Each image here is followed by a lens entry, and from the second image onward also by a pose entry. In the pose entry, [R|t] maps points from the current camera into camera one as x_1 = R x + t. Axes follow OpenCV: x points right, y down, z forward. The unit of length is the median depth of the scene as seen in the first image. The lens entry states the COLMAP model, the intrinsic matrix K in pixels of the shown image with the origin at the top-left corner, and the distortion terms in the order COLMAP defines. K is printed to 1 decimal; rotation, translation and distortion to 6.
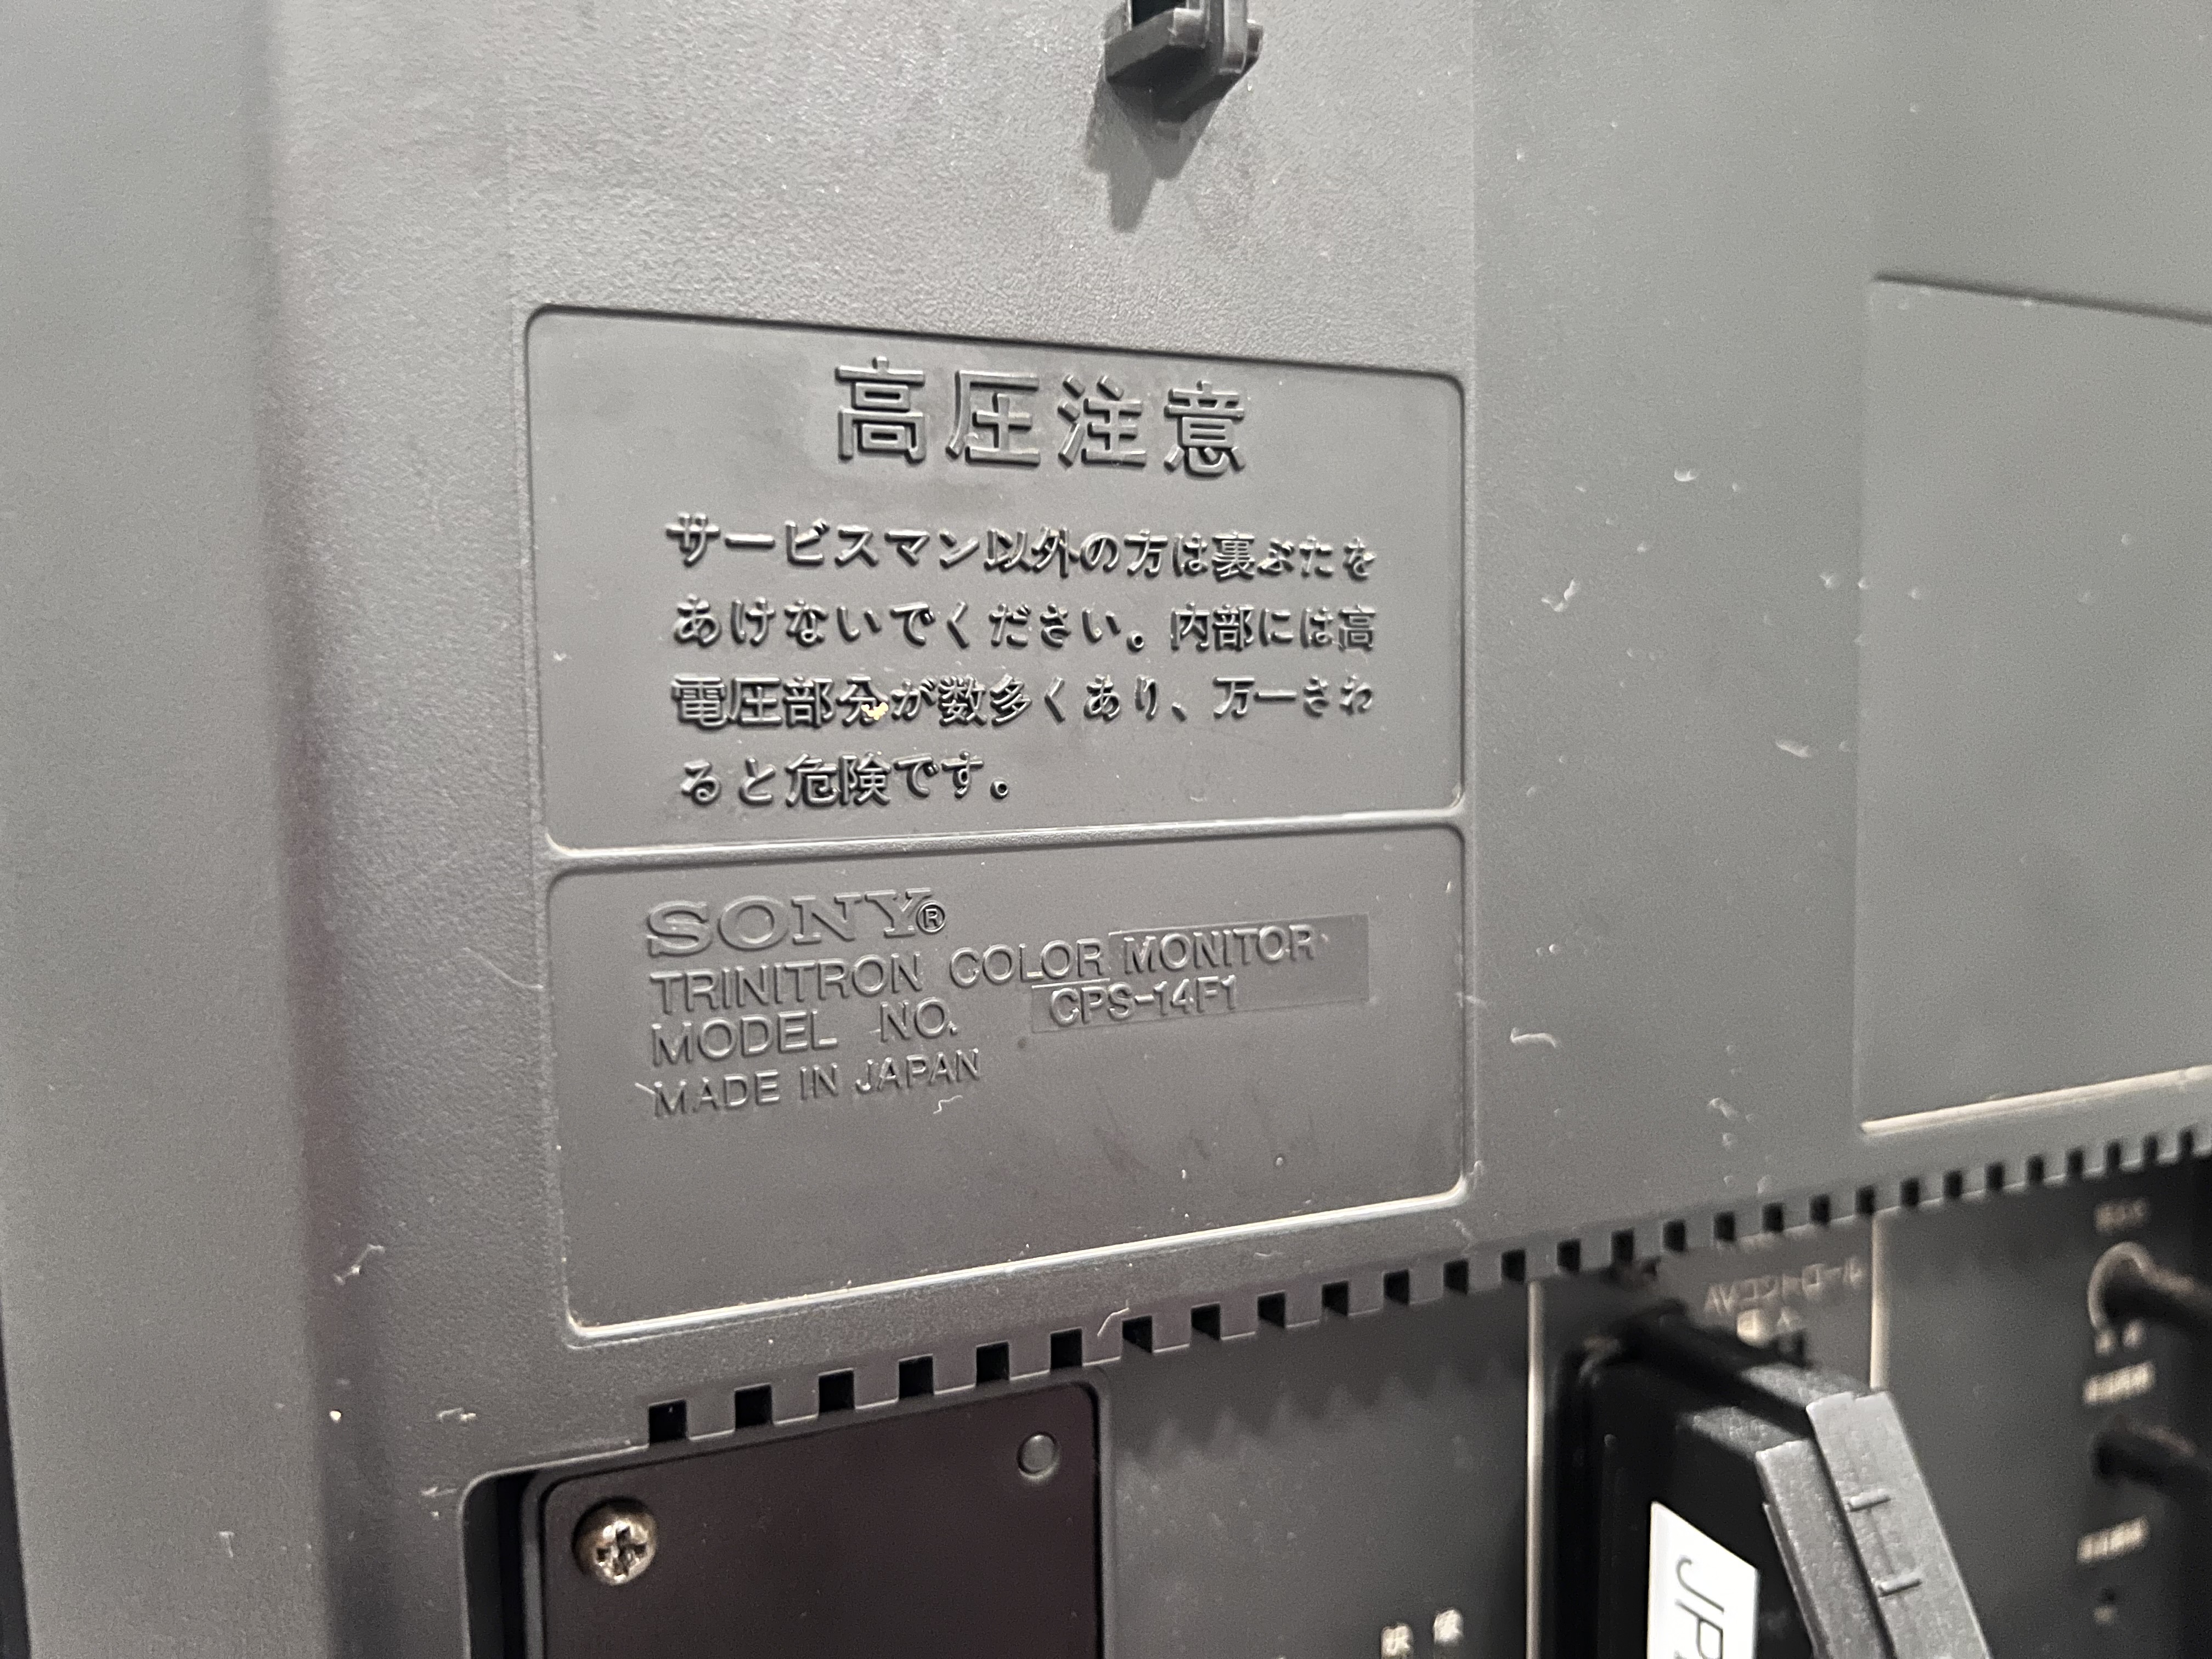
lens RADIAL K [[1842.0, 0, 1071.6], [0, 1842.0, 828.3], [0, 0, 1]] dist [-0.008294, -0.008851]
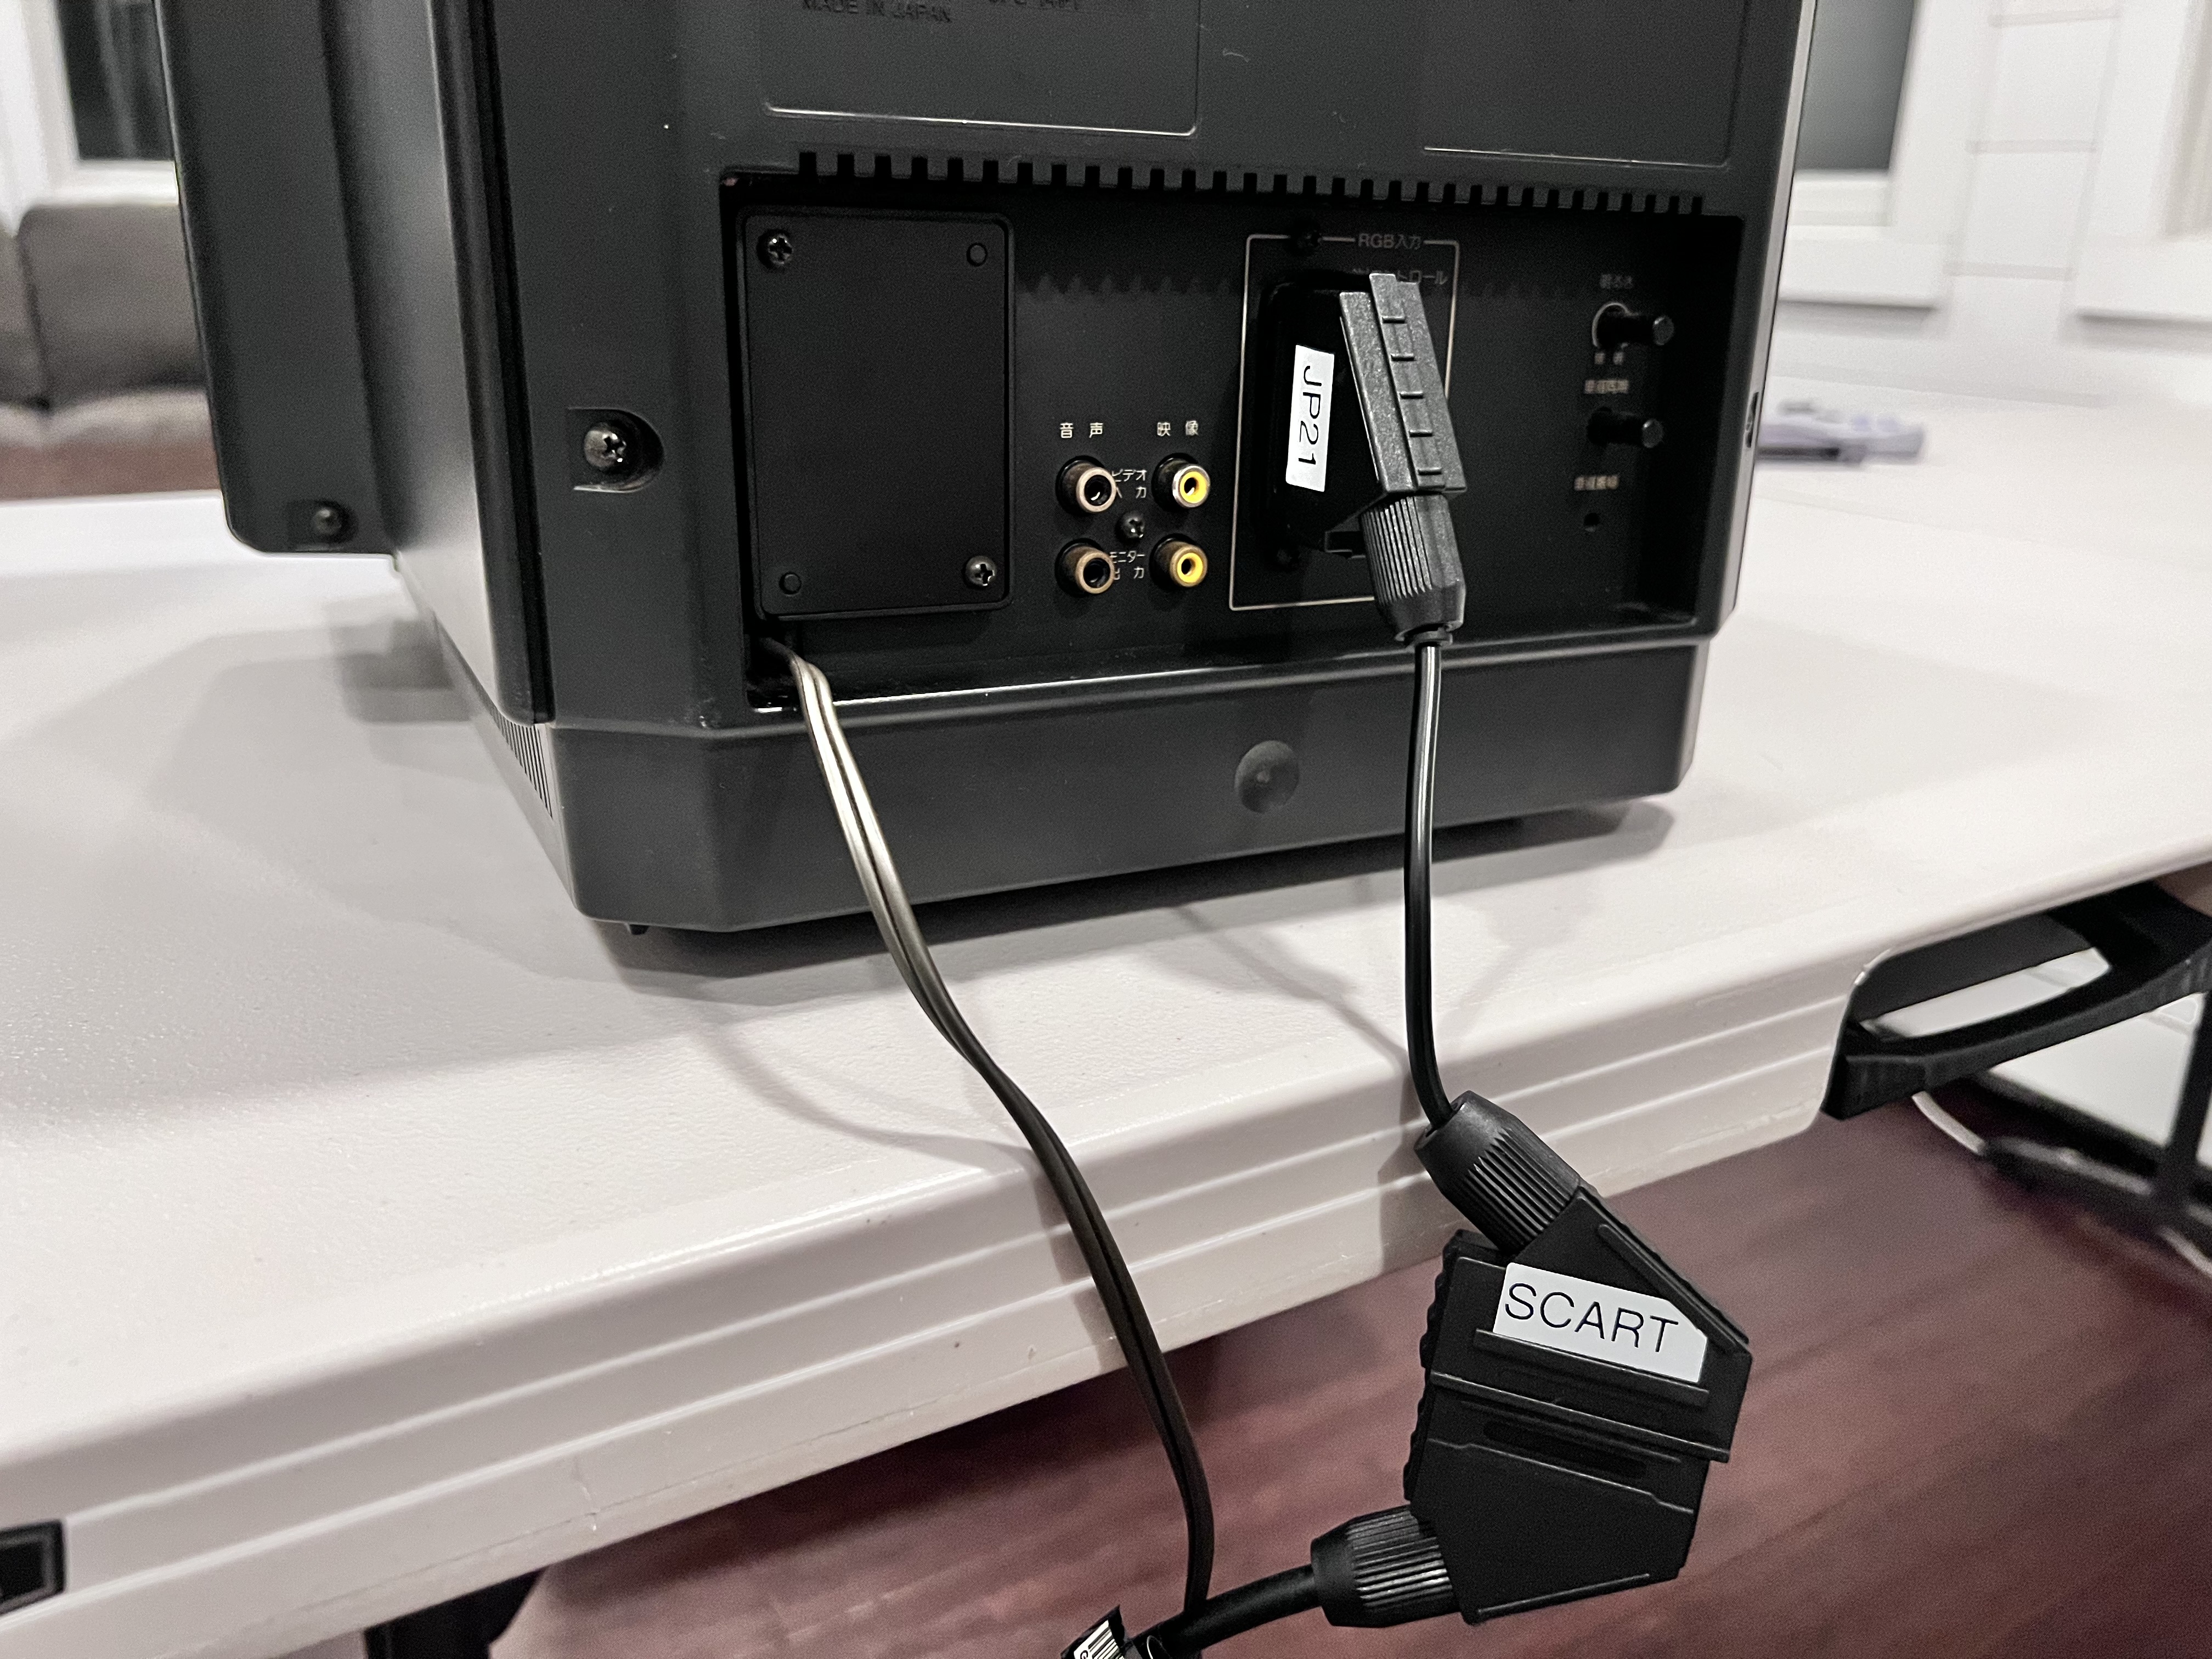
lens RADIAL K [[1773.1, 0, 1106.0], [0, 1773.1, 829.5], [0, 0, 1]] dist [0.073485, -0.173308]
pose [[0.998733, 0.031504, 0.039252, 0.059337], [-0.040212, 0.968475, 0.245842, 0.416401], [-0.030270, -0.247109, 0.968515, -0.964414]]
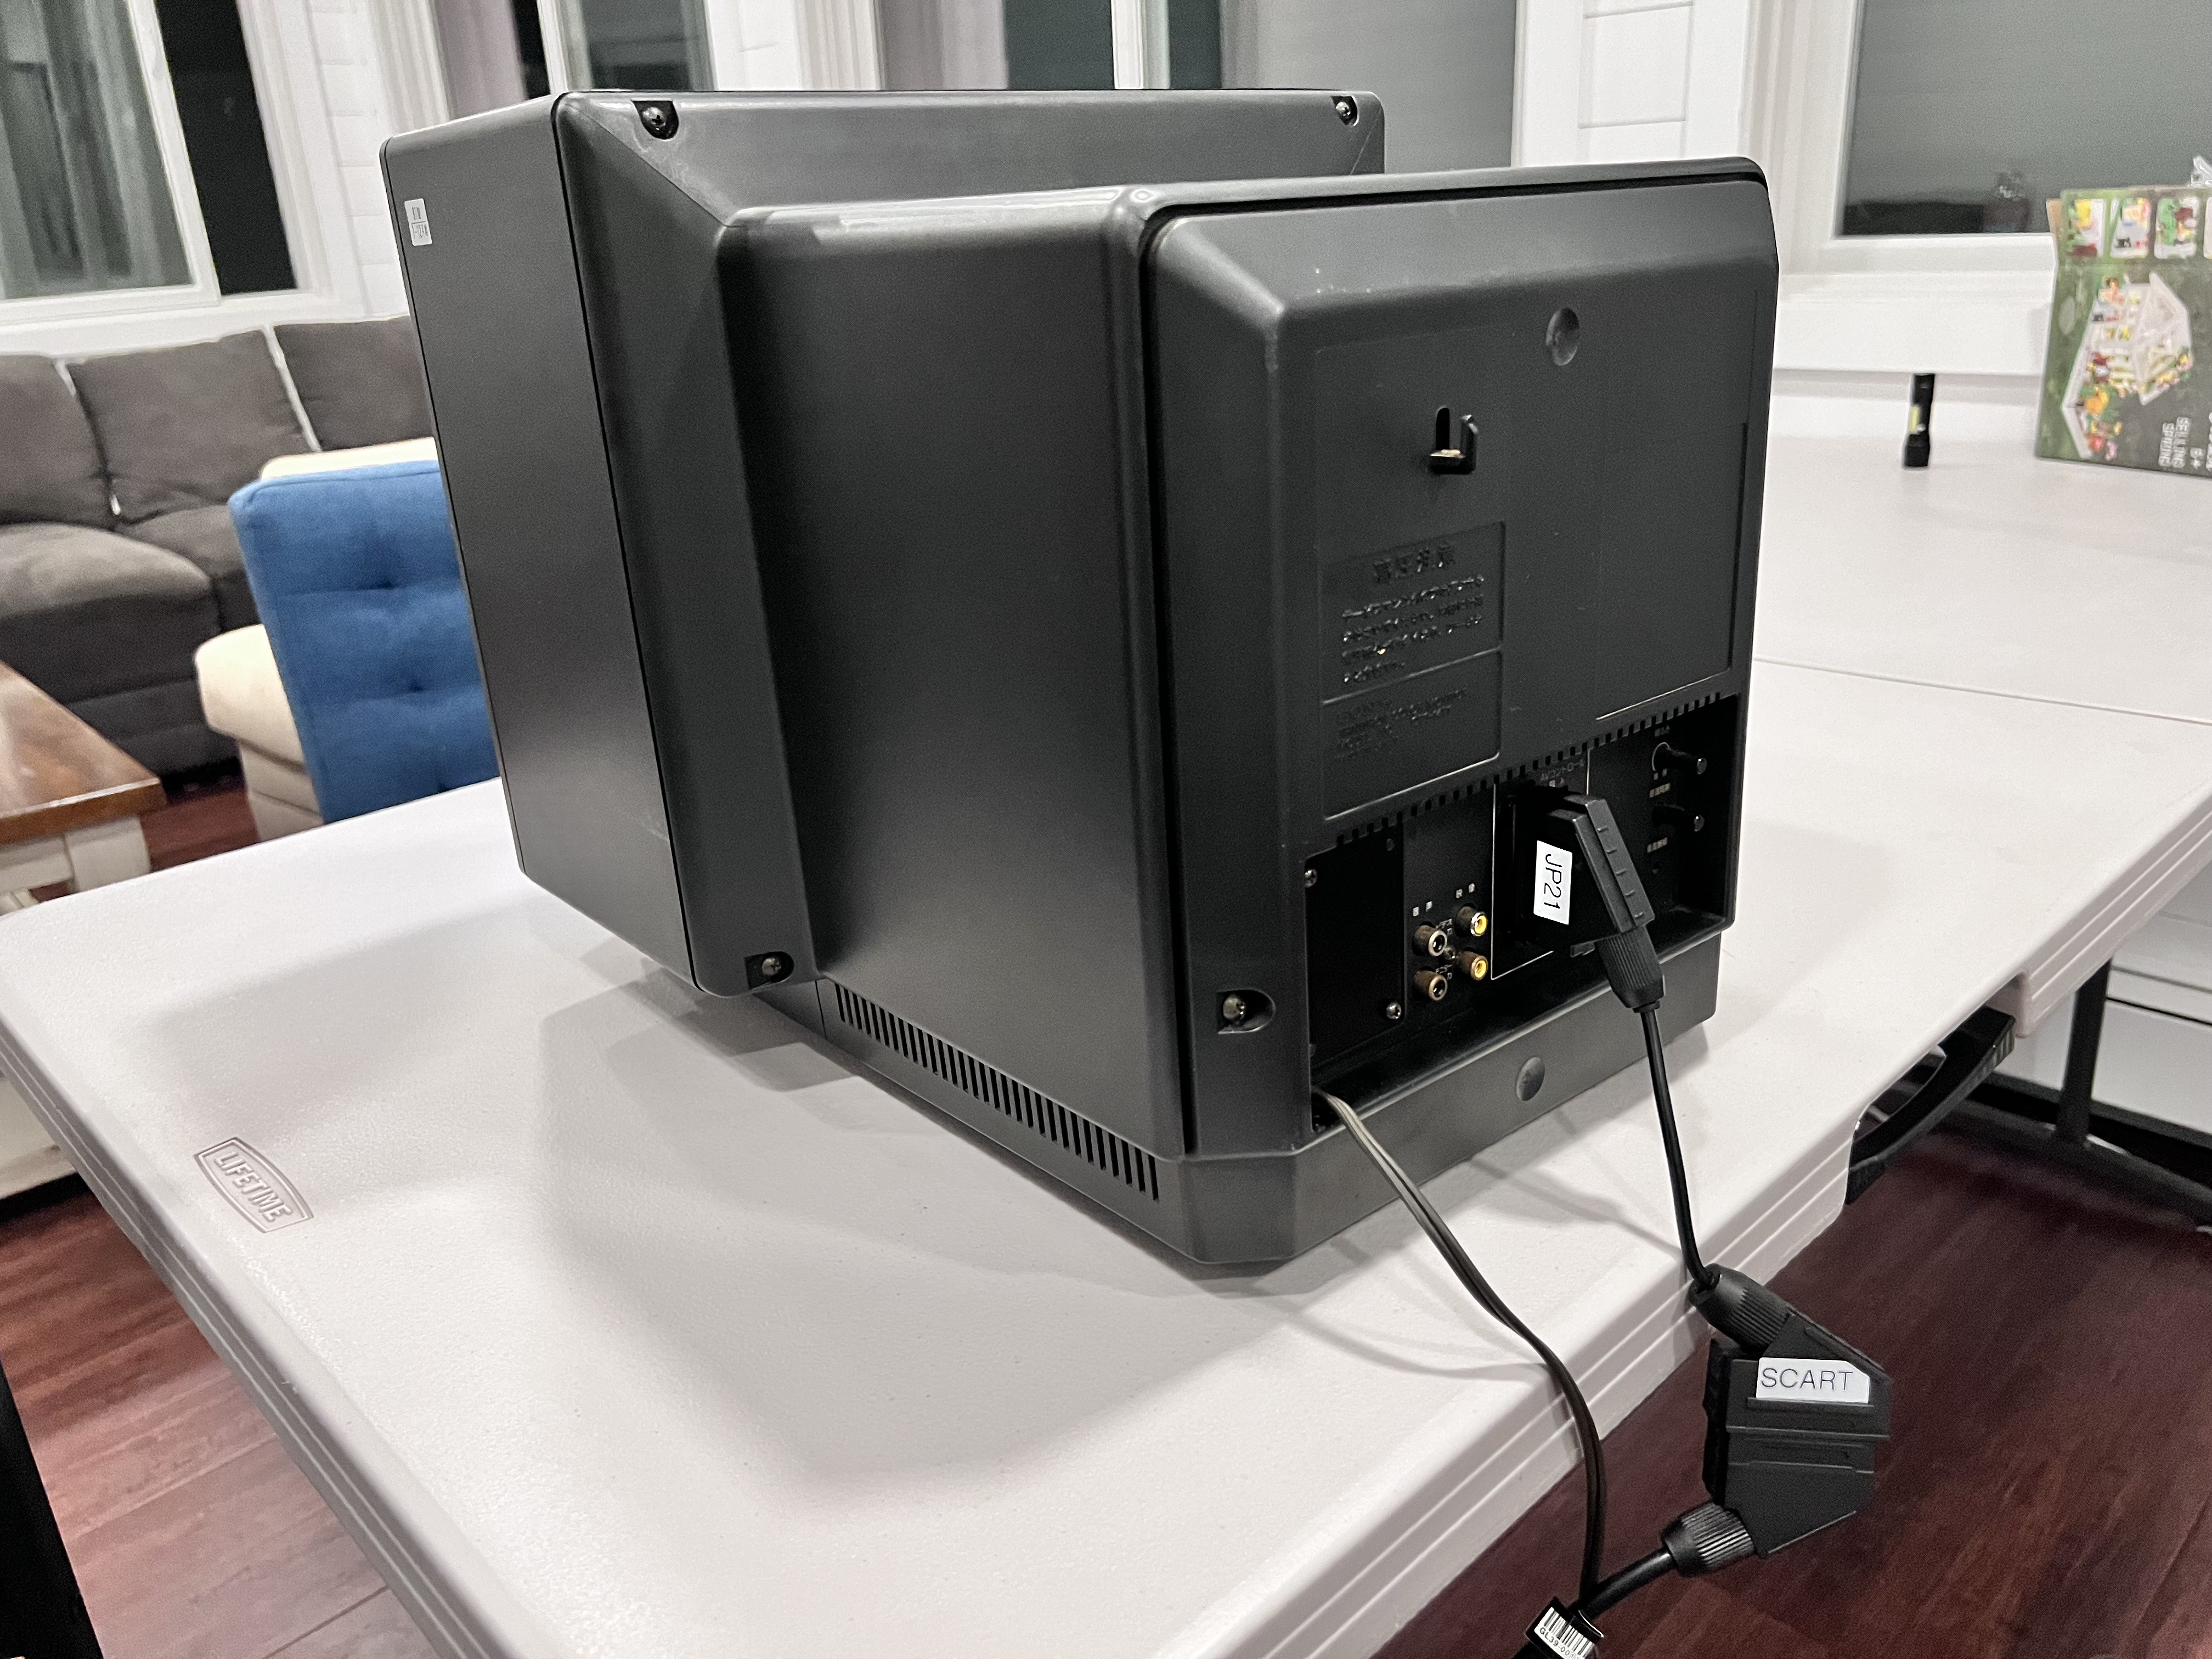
lens RADIAL K [[1773.1, 0, 1106.0], [0, 1773.1, 829.5], [0, 0, 1]] dist [0.073485, -0.173308]
pose [[0.965738, -0.122780, 0.228636, -1.171741], [0.060904, 0.963626, 0.260224, -0.533928], [-0.252270, -0.237383, 0.938088, -1.813634]]
